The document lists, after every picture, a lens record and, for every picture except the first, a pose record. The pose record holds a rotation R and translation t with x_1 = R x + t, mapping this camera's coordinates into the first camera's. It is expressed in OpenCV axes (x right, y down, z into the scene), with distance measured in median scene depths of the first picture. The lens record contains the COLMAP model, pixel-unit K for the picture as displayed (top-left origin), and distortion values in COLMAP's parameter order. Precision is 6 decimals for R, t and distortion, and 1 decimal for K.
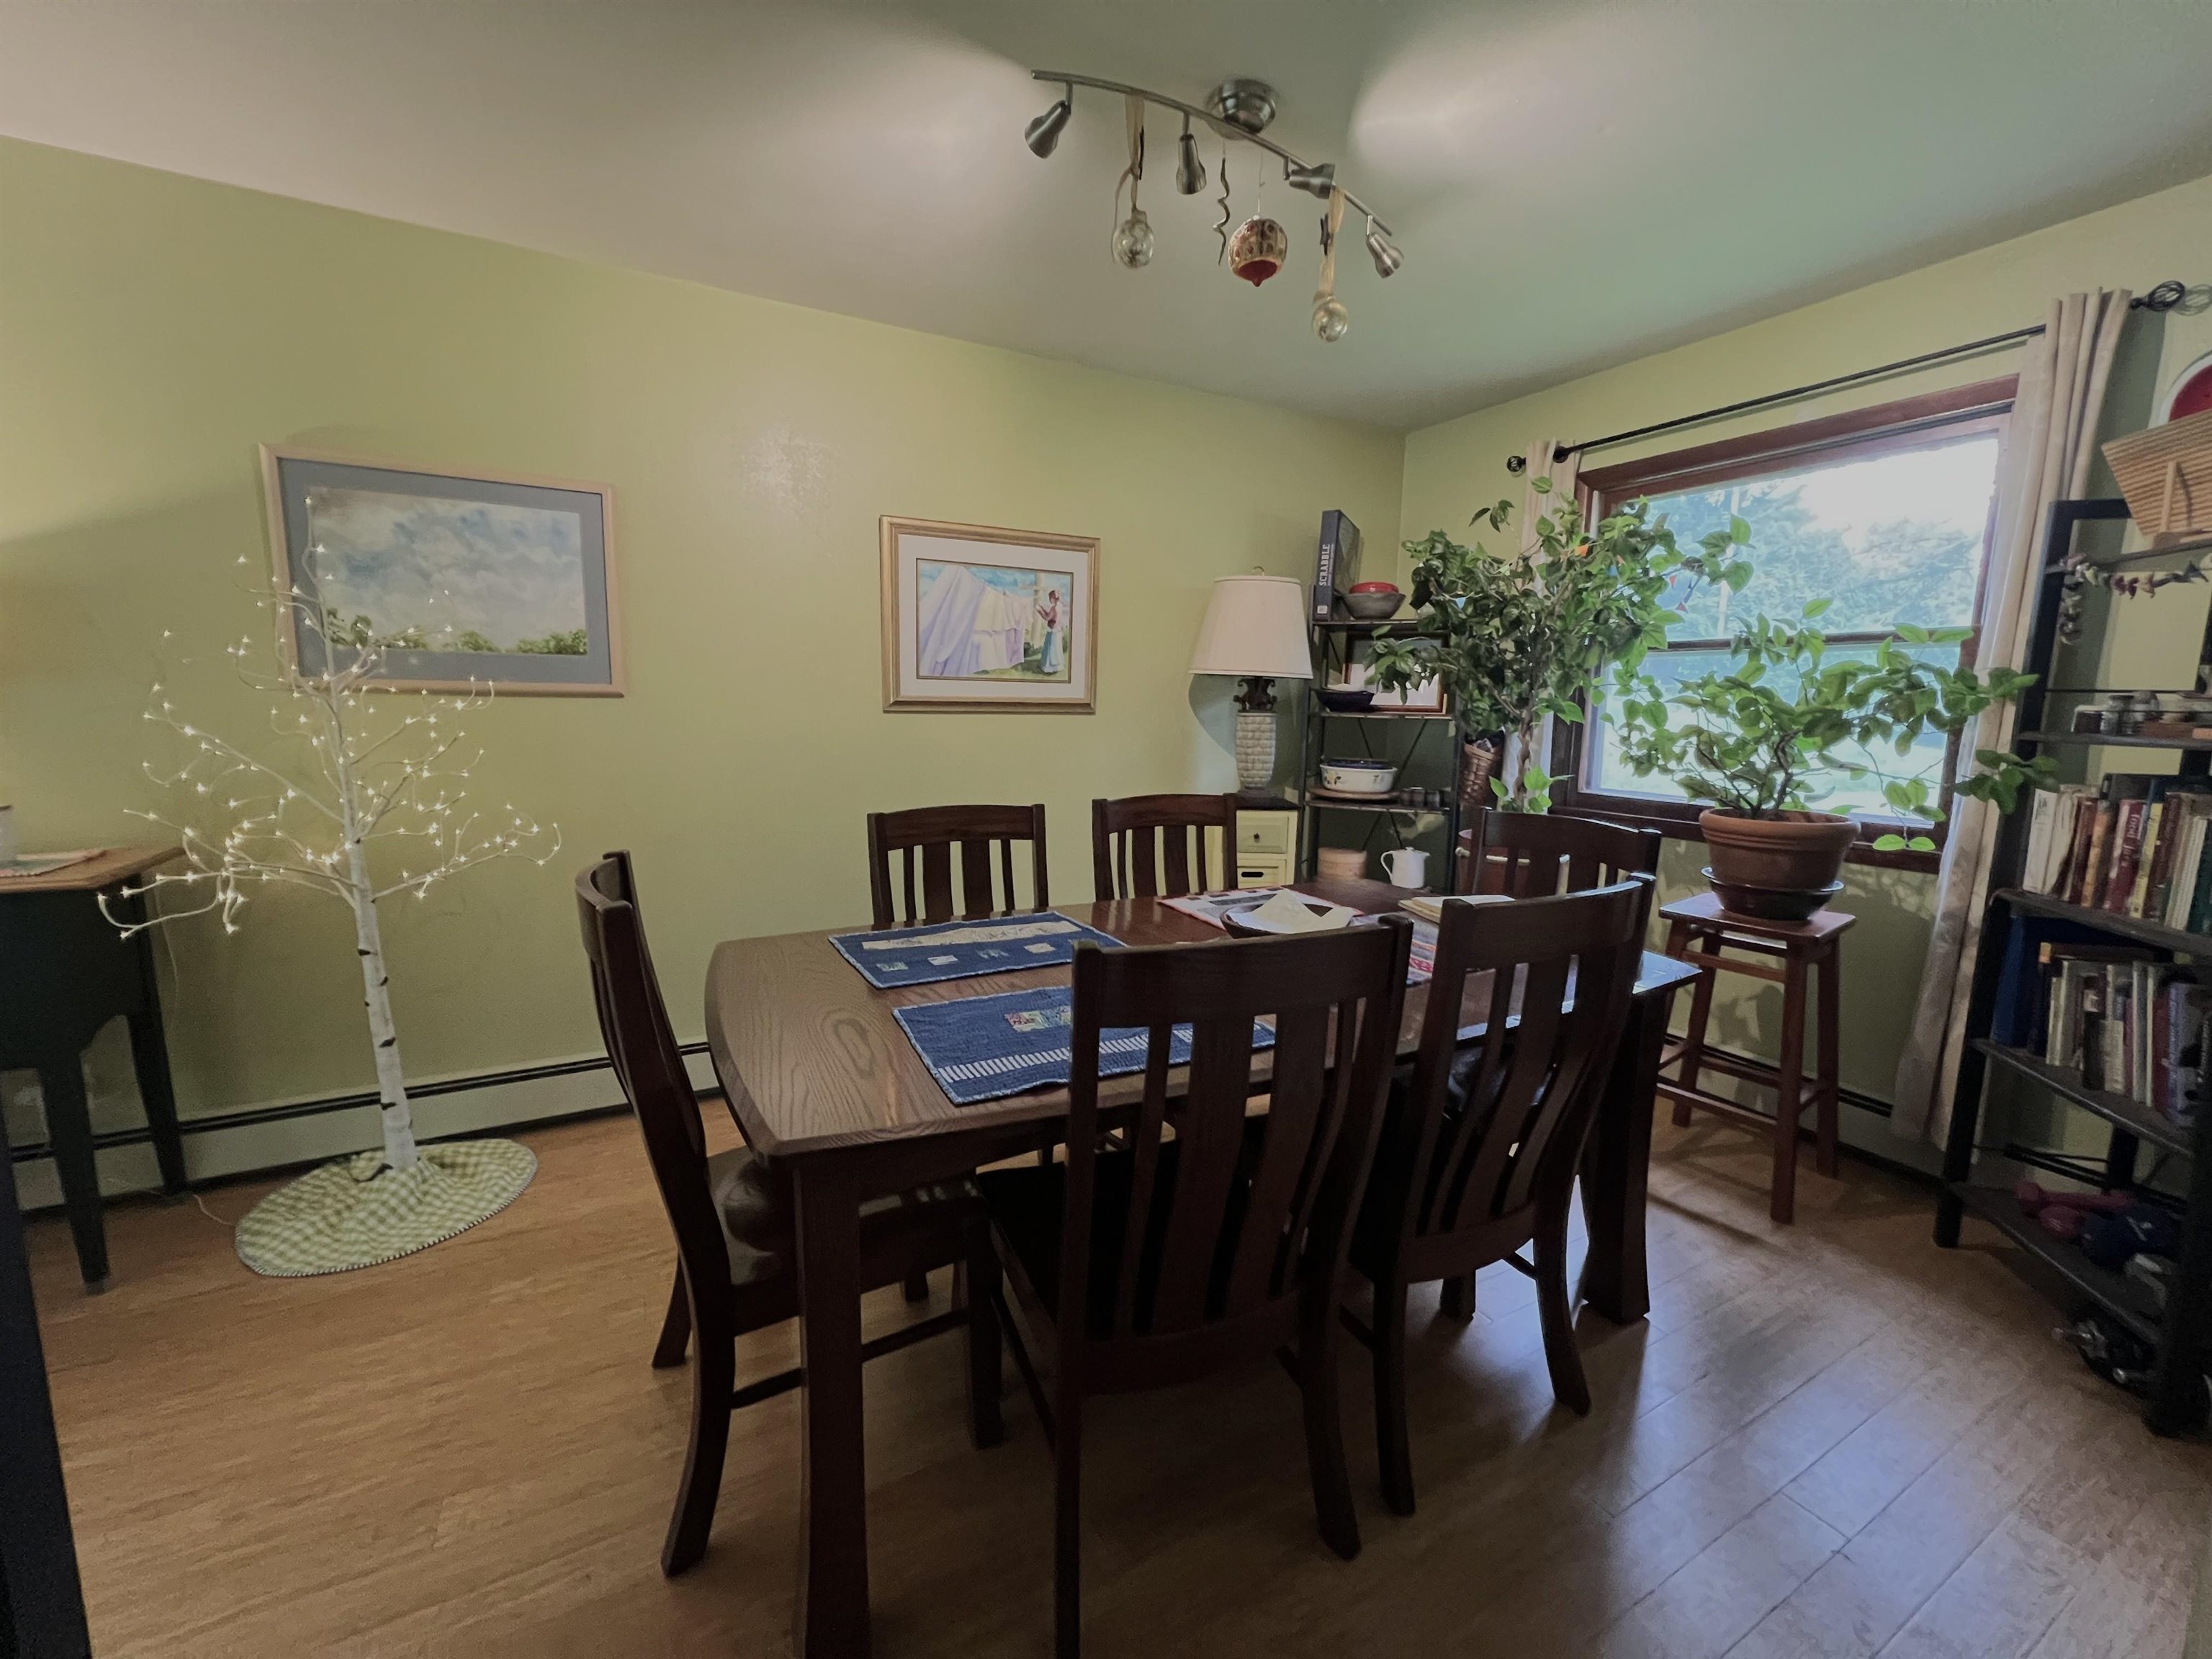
lens RADIAL K [[891.1, 0, 1110.0], [0, 891.1, 823.0], [0, 0, 1]] dist [-0.003756, 0.000305]
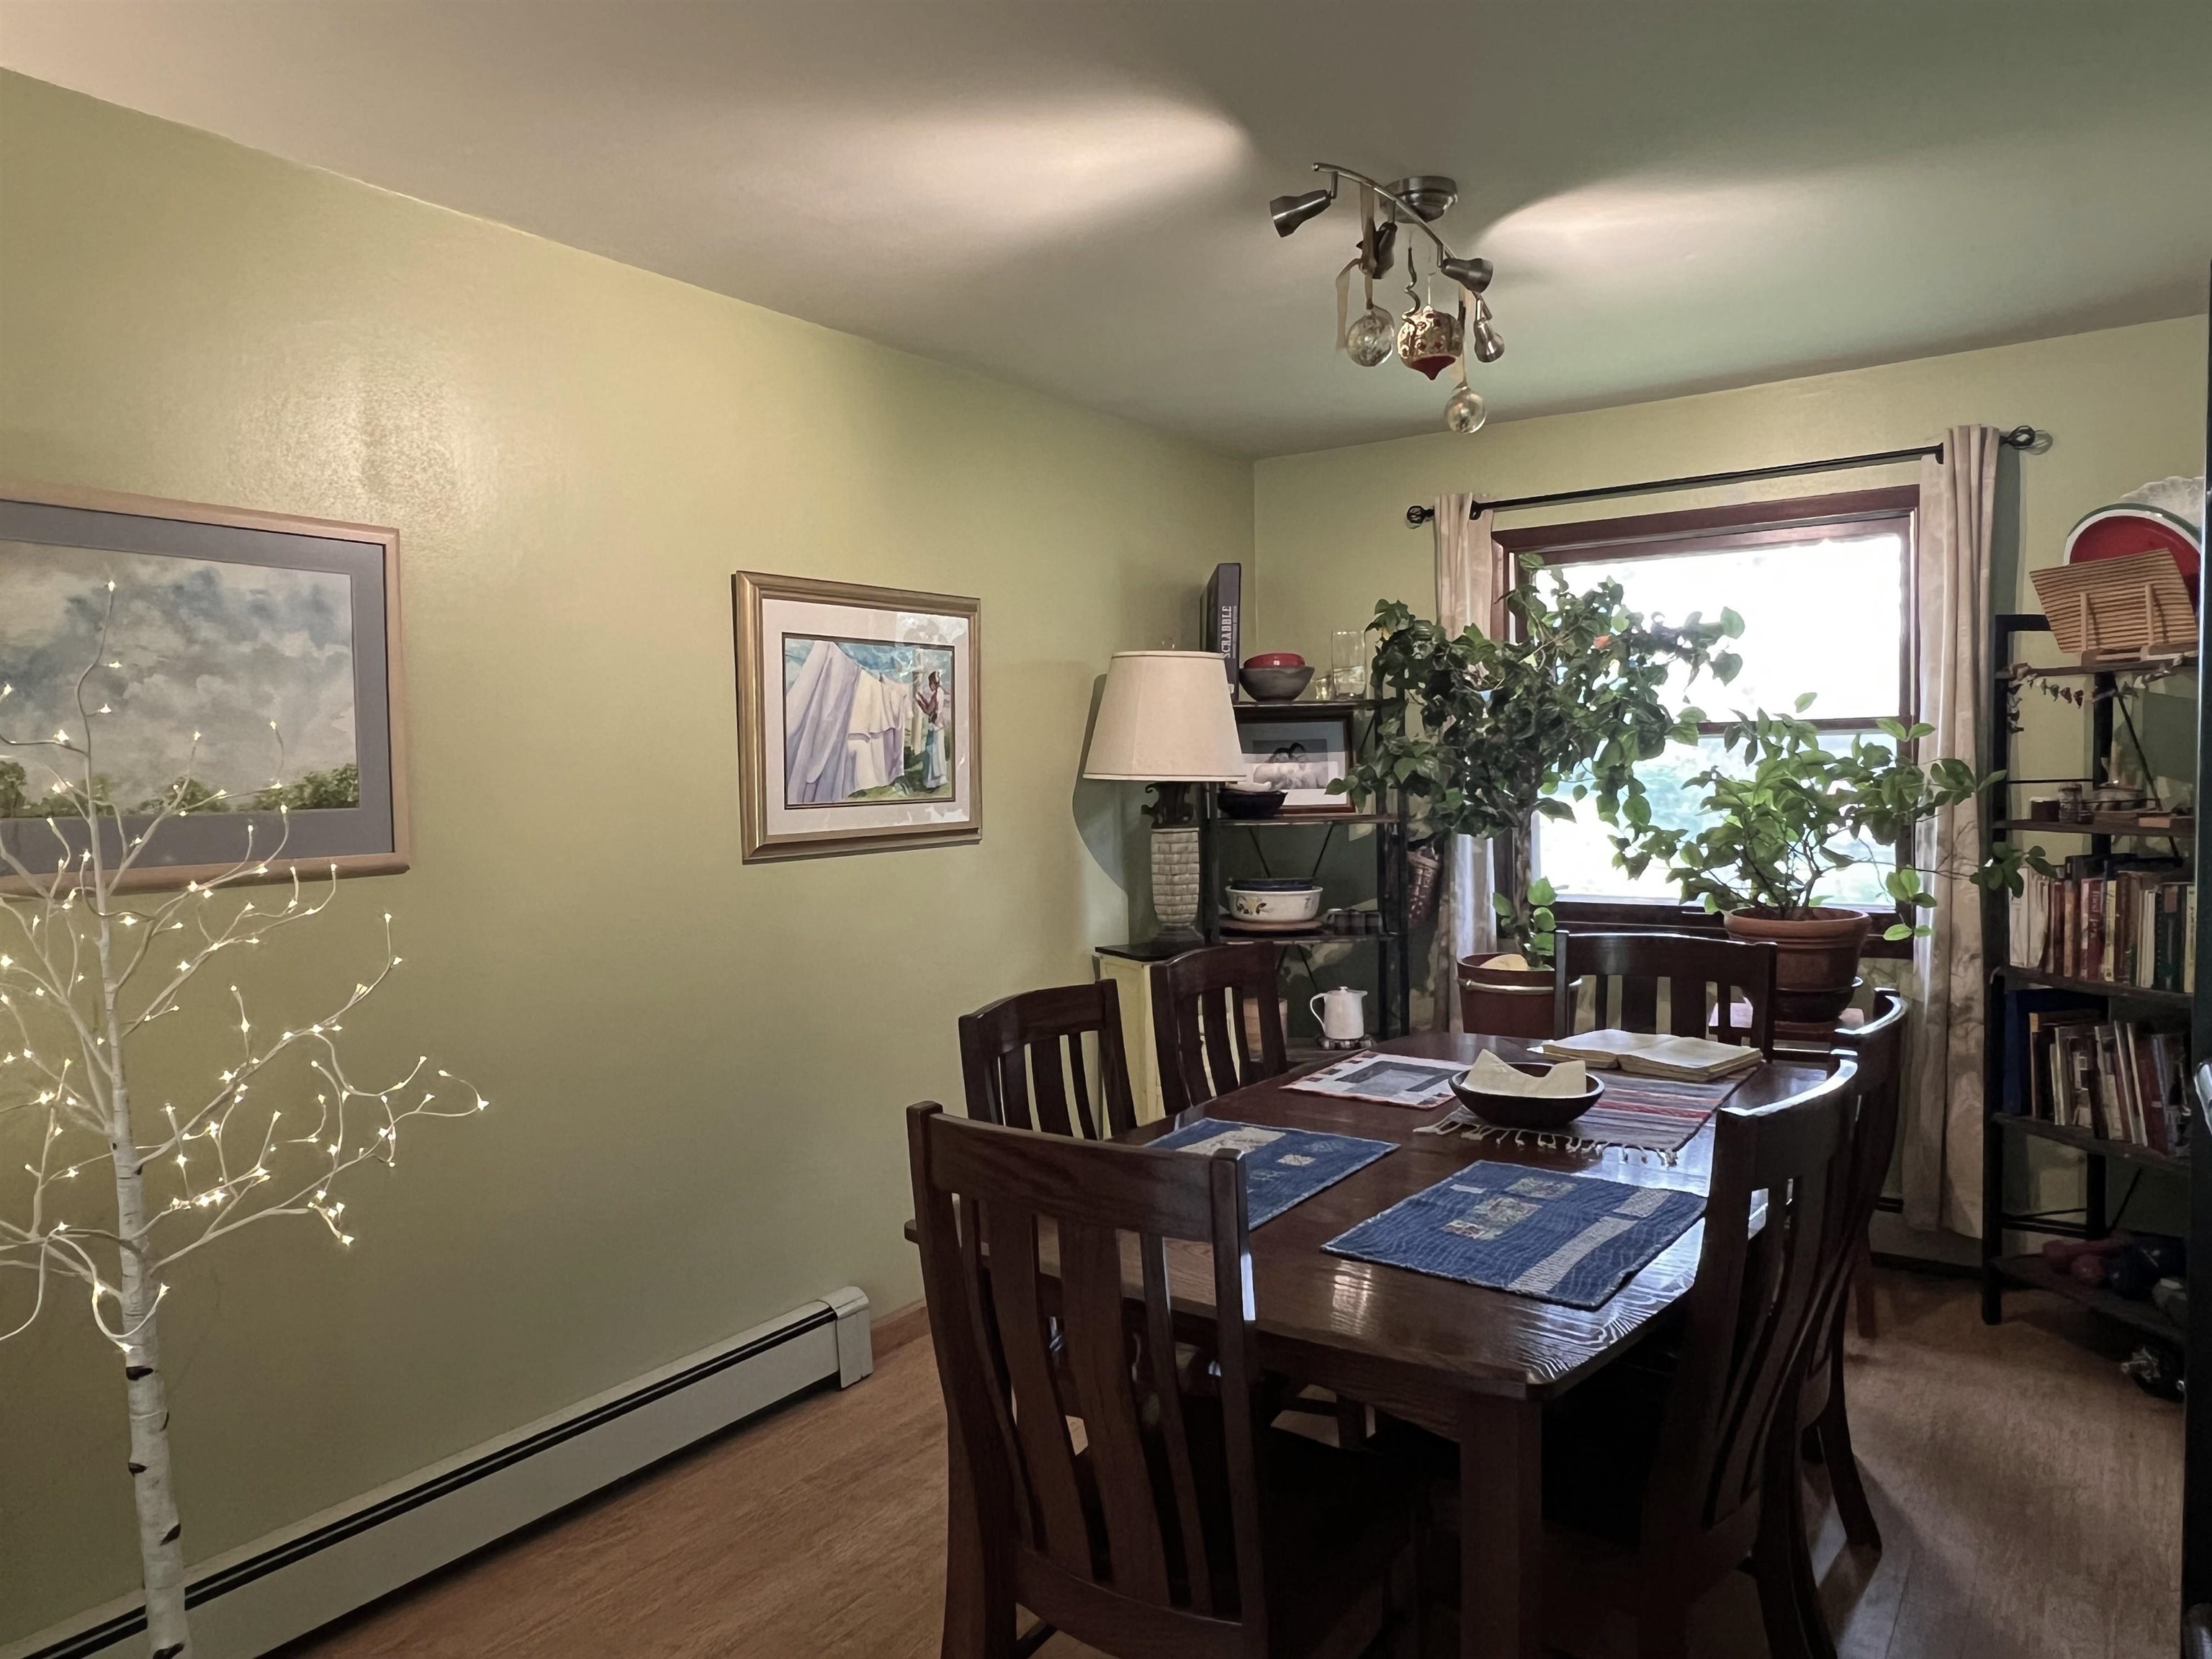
lens RADIAL K [[1469.7, 0, 1105.2], [0, 1469.7, 831.2], [0, 0, 1]] dist [0.000835, -0.002443]
pose [[0.892460, -0.056627, 0.447559, -0.622545], [0.096459, 0.993100, -0.066693, -0.062806], [-0.440694, 0.102692, 0.891764, -0.100423]]
